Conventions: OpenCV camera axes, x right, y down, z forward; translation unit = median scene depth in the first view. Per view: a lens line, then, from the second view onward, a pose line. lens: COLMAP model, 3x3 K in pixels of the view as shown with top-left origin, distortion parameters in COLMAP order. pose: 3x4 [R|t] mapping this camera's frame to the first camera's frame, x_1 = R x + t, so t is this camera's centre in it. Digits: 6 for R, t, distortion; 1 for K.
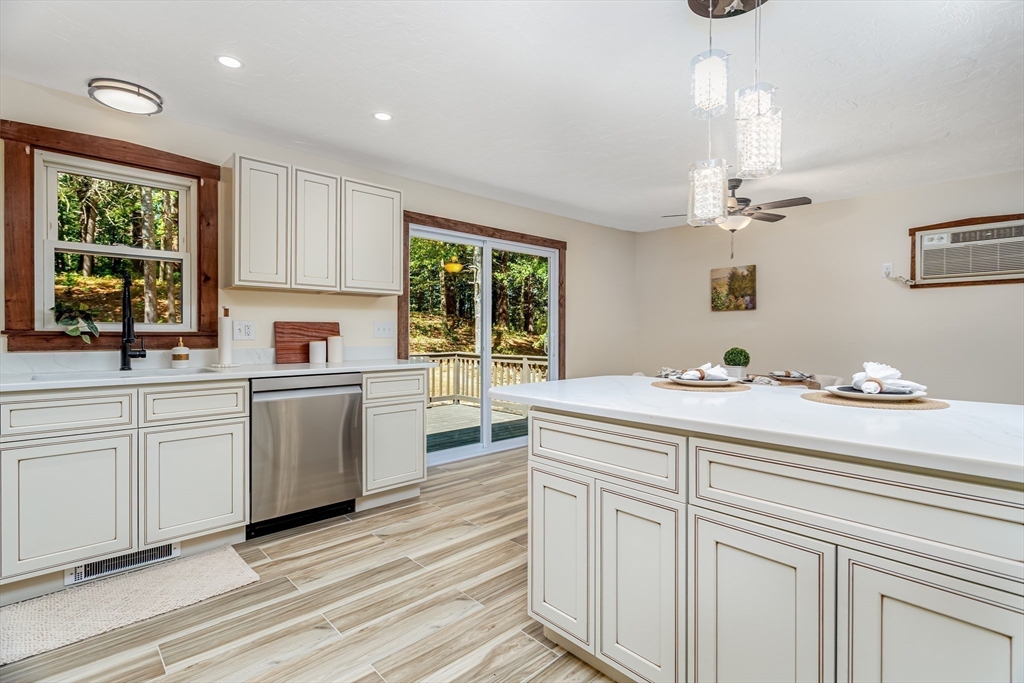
lens RADIAL K [[485.8, 0, 521.9], [0, 485.8, 334.0], [0, 0, 1]] dist [0.003687, 0.001259]
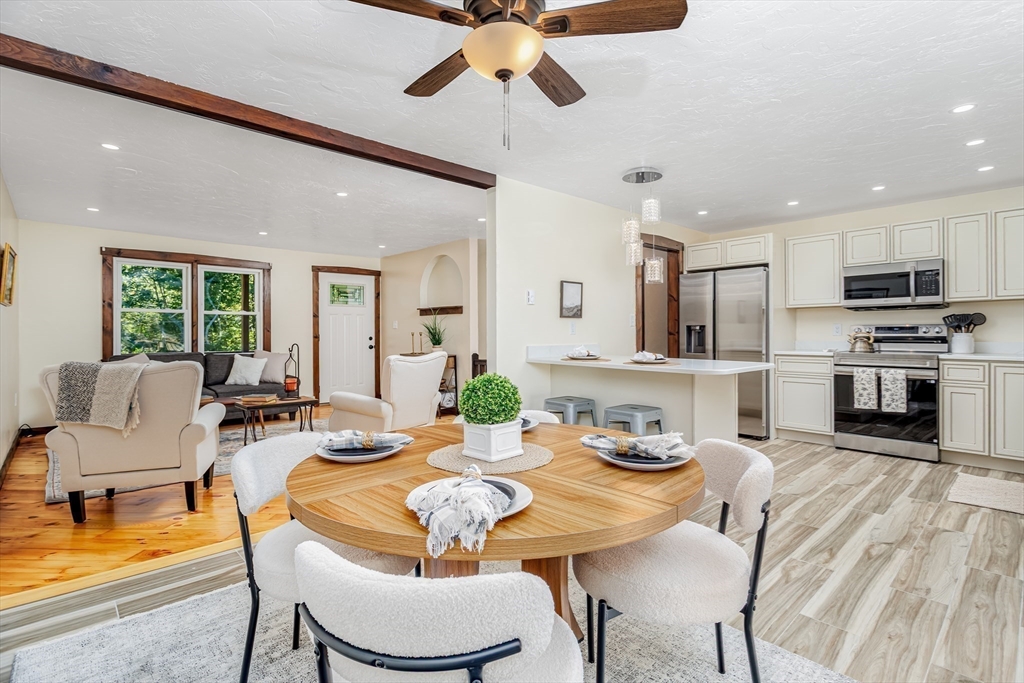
lens RADIAL K [[493.8, 0, 511.4], [0, 493.8, 330.6], [0, 0, 1]] dist [-0.001051, -0.000429]
pose [[-0.999737, -0.001286, 0.022892, 0.425581], [-0.001015, 0.999929, 0.011864, -0.013650], [-0.022906, 0.011837, -0.999668, 1.431724]]
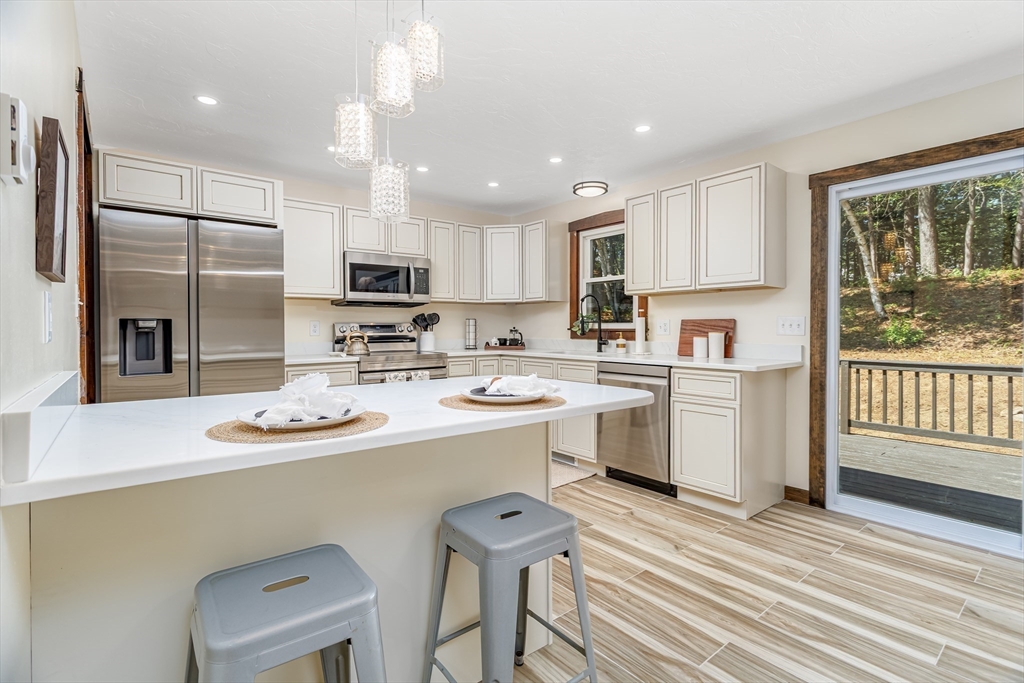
lens RADIAL K [[493.8, 0, 511.4], [0, 493.8, 330.6], [0, 0, 1]] dist [-0.001051, -0.000429]
pose [[-0.088723, 0.002526, -0.996053, 0.593533], [-0.002636, 0.999993, 0.002771, -0.001268], [0.996053, 0.002871, -0.088716, 0.575513]]
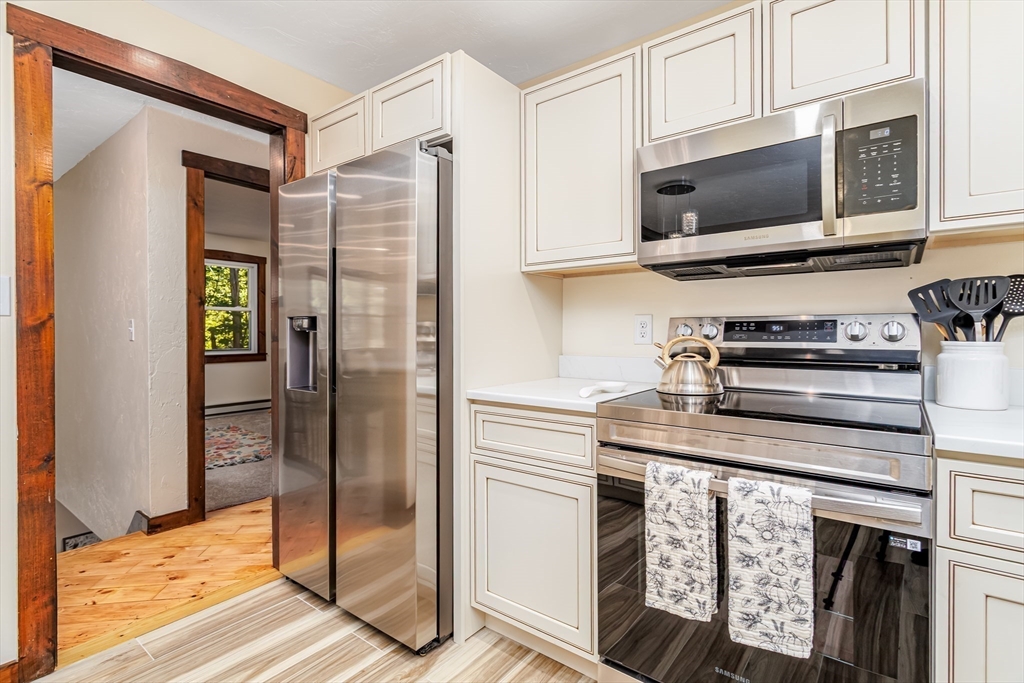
lens RADIAL K [[493.8, 0, 511.4], [0, 493.8, 330.6], [0, 0, 1]] dist [-0.001051, -0.000429]
pose [[-0.988315, -0.004253, -0.152369, -0.218670], [-0.006150, 0.999909, 0.011980, -0.005554], [0.152304, 0.012777, -0.988251, 0.560169]]
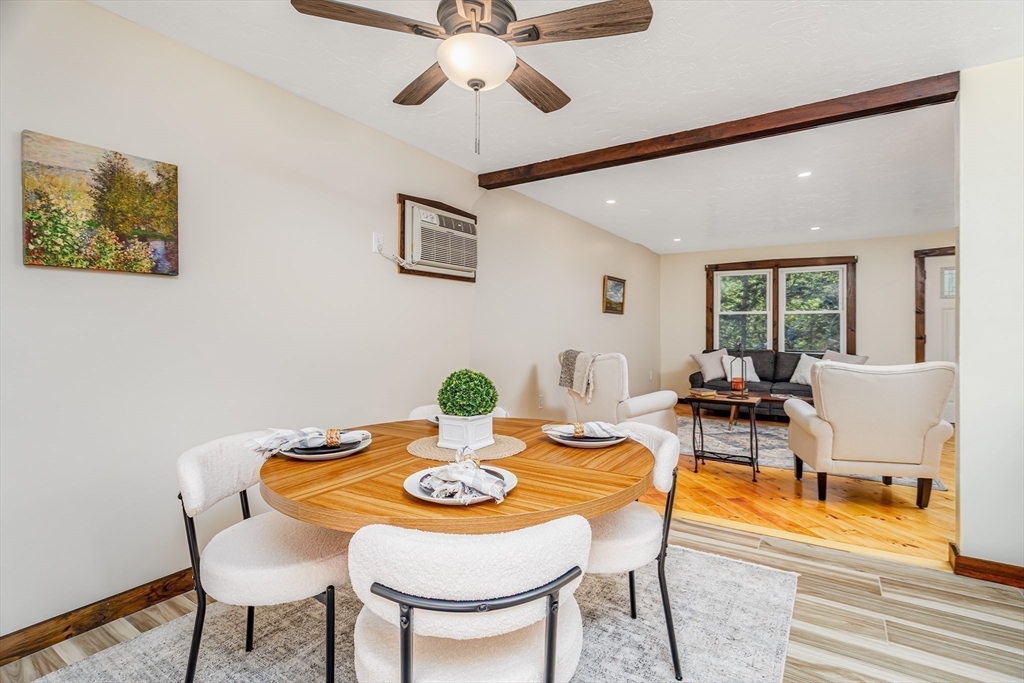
lens RADIAL K [[484.3, 0, 530.7], [0, 484.3, 325.4], [0, 0, 1]] dist [-0.001247, -0.000035]
pose [[-0.233604, 0.004826, 0.972320, 0.024251], [0.006041, 0.999976, -0.003512, -0.008432], [-0.972313, 0.005053, -0.233627, 1.069964]]
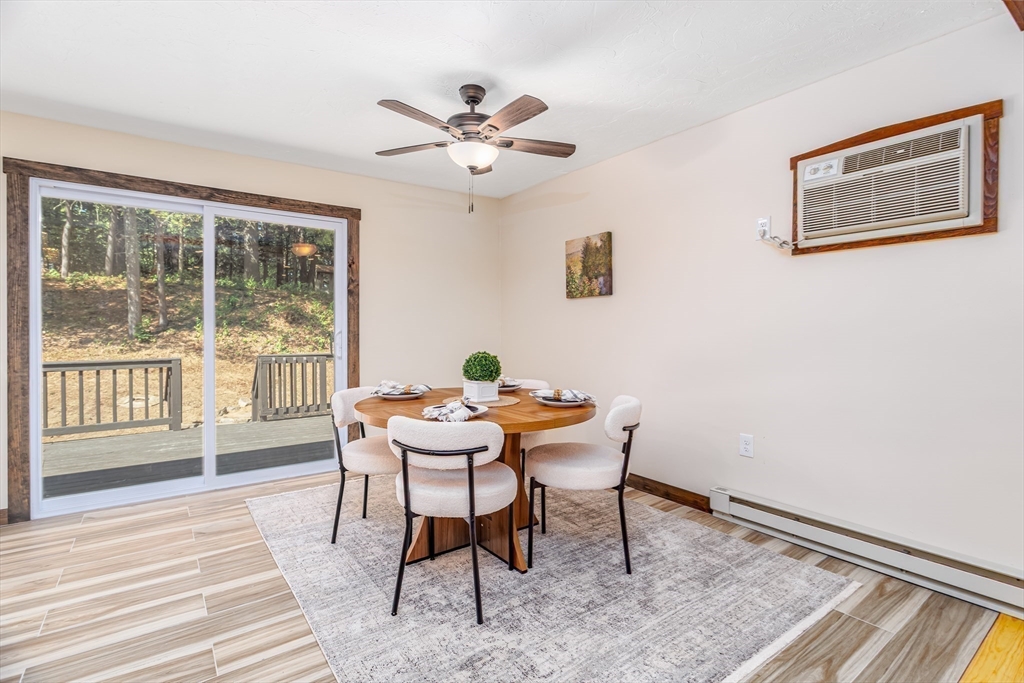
lens RADIAL K [[485.8, 0, 521.9], [0, 485.8, 334.0], [0, 0, 1]] dist [0.003687, 0.001259]
pose [[0.990727, 0.000105, -0.135870, 0.595741], [0.000887, 0.999973, 0.007240, 0.000251], [0.135868, -0.007293, 0.990700, 0.381166]]
